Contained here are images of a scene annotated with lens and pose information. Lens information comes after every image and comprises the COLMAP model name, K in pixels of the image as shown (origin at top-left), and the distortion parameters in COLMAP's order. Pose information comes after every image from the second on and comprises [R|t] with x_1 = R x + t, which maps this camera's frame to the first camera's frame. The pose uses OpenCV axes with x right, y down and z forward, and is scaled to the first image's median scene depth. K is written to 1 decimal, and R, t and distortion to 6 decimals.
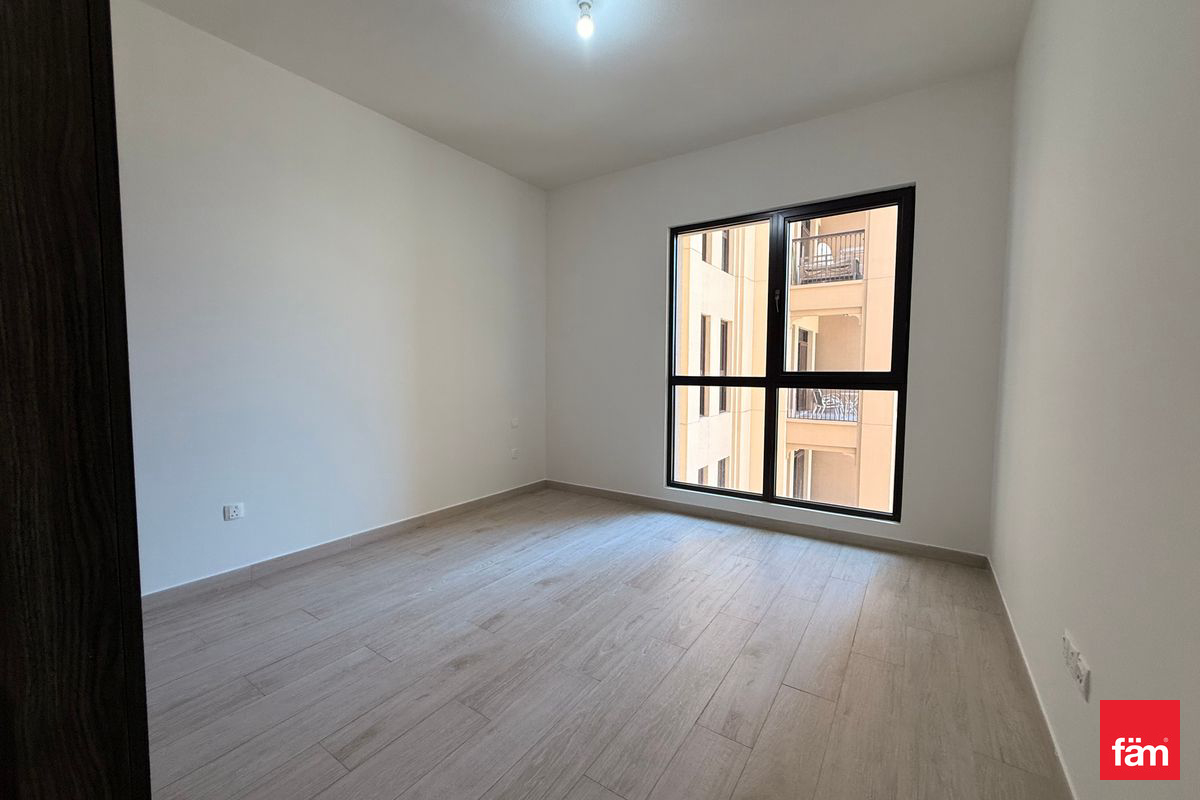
lens RADIAL K [[477.4, 0, 597.6], [0, 477.4, 399.5], [0, 0, 1]] dist [0.001456, -0.000309]
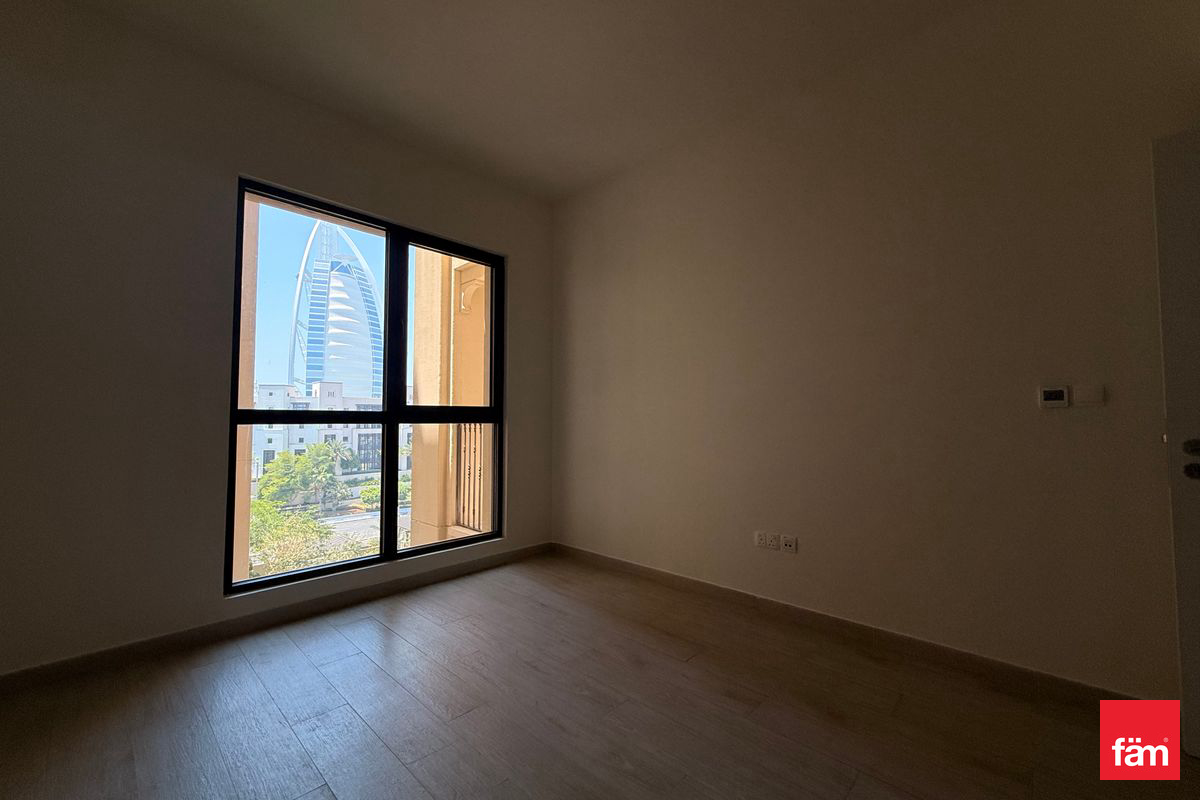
lens RADIAL K [[477.4, 0, 597.6], [0, 477.4, 399.5], [0, 0, 1]] dist [0.001456, -0.000309]
pose [[0.162968, 0.037536, 0.985917, -0.488303], [0.062037, 0.996909, -0.048209, -0.004238], [-0.984679, 0.069020, 0.160136, 0.573399]]
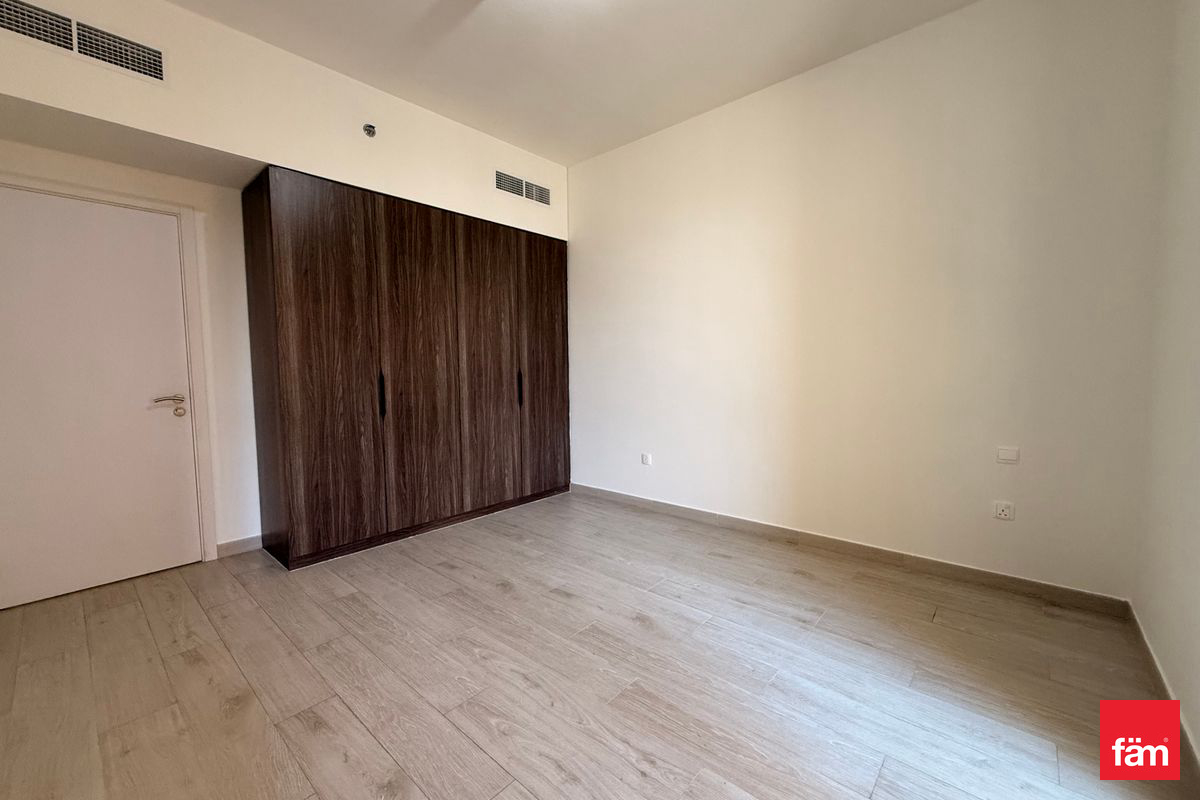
lens RADIAL K [[477.4, 0, 597.6], [0, 477.4, 399.5], [0, 0, 1]] dist [0.001456, -0.000309]
pose [[-0.128700, 0.066531, -0.989449, 0.587152], [-0.051030, 0.995981, 0.073607, -0.040514], [0.990370, 0.059965, -0.124788, 0.862611]]
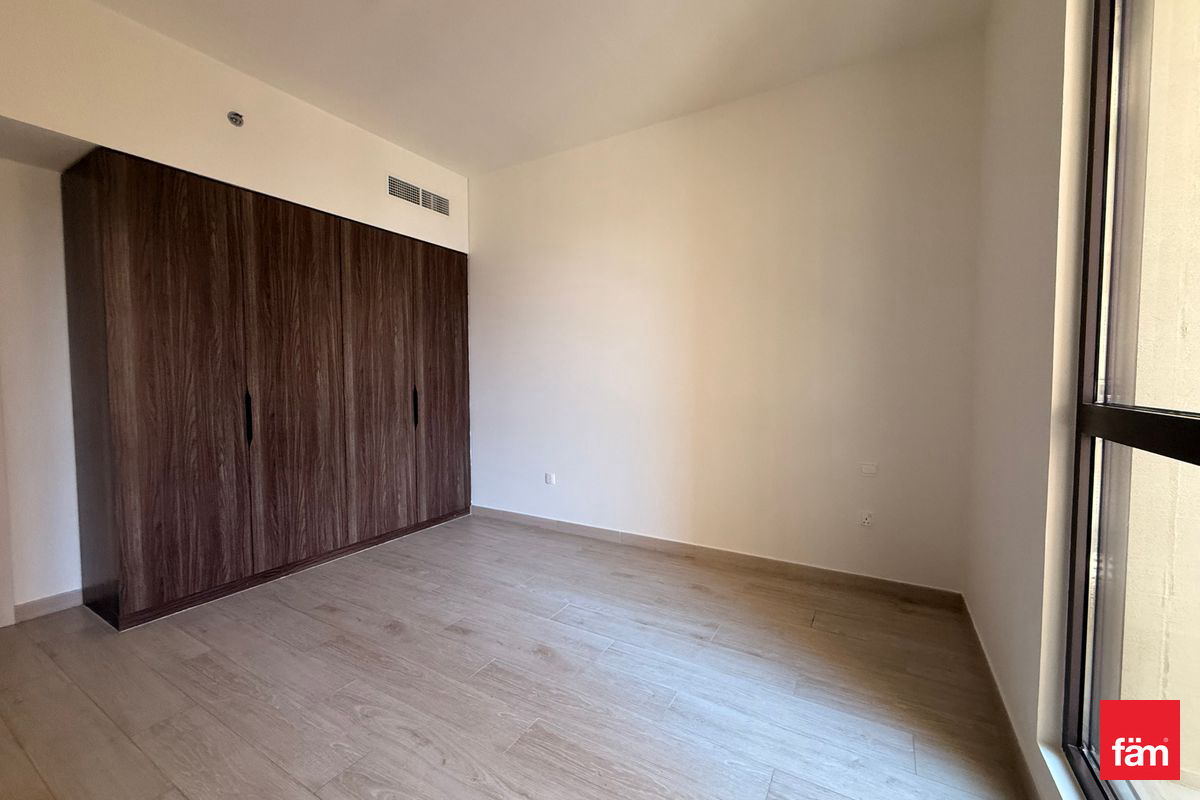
lens RADIAL K [[477.4, 0, 597.6], [0, 477.4, 399.5], [0, 0, 1]] dist [0.001456, -0.000309]
pose [[0.066200, 0.043347, -0.996864, 0.572177], [-0.060097, 0.997415, 0.039380, -0.059298], [0.995995, 0.057302, 0.068634, 0.868207]]
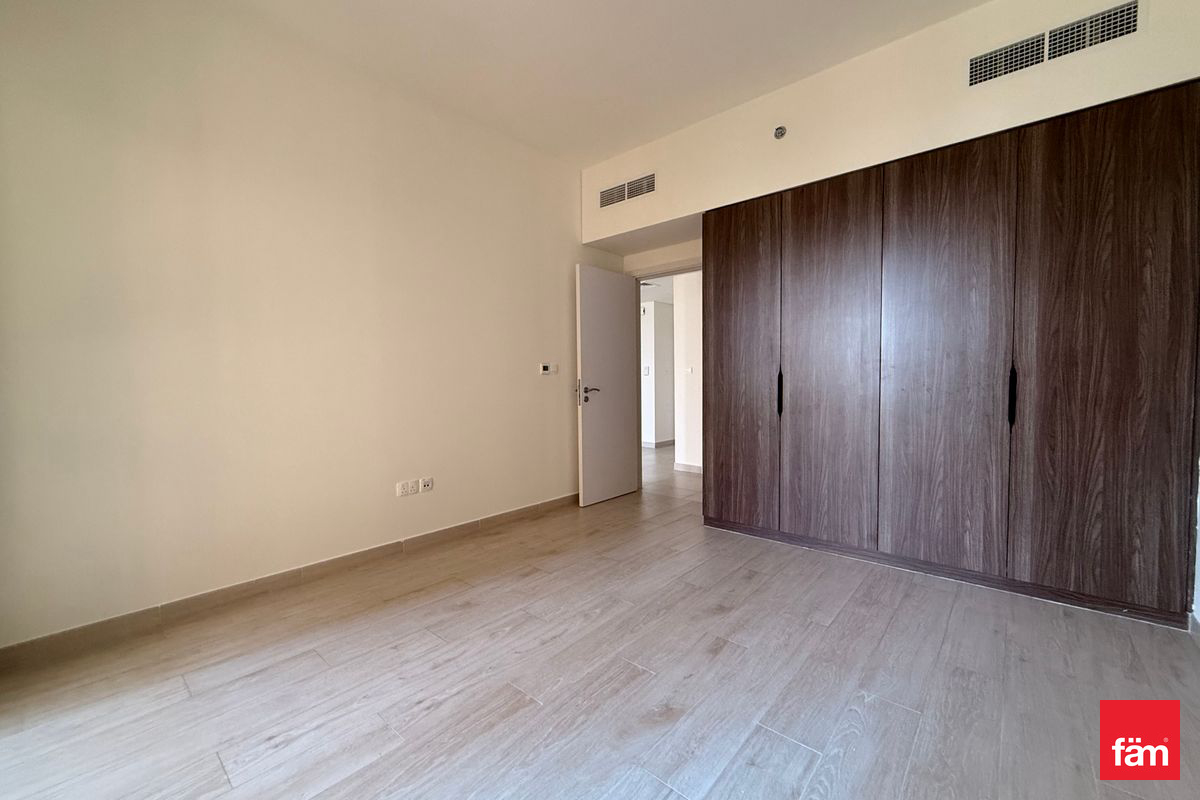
lens RADIAL K [[477.4, 0, 597.6], [0, 477.4, 399.5], [0, 0, 1]] dist [0.001456, -0.000309]
pose [[-0.992059, 0.001837, 0.125759, -0.084540], [0.015002, 0.994483, 0.103816, -0.048270], [-0.124874, 0.104878, -0.986614, 1.323610]]
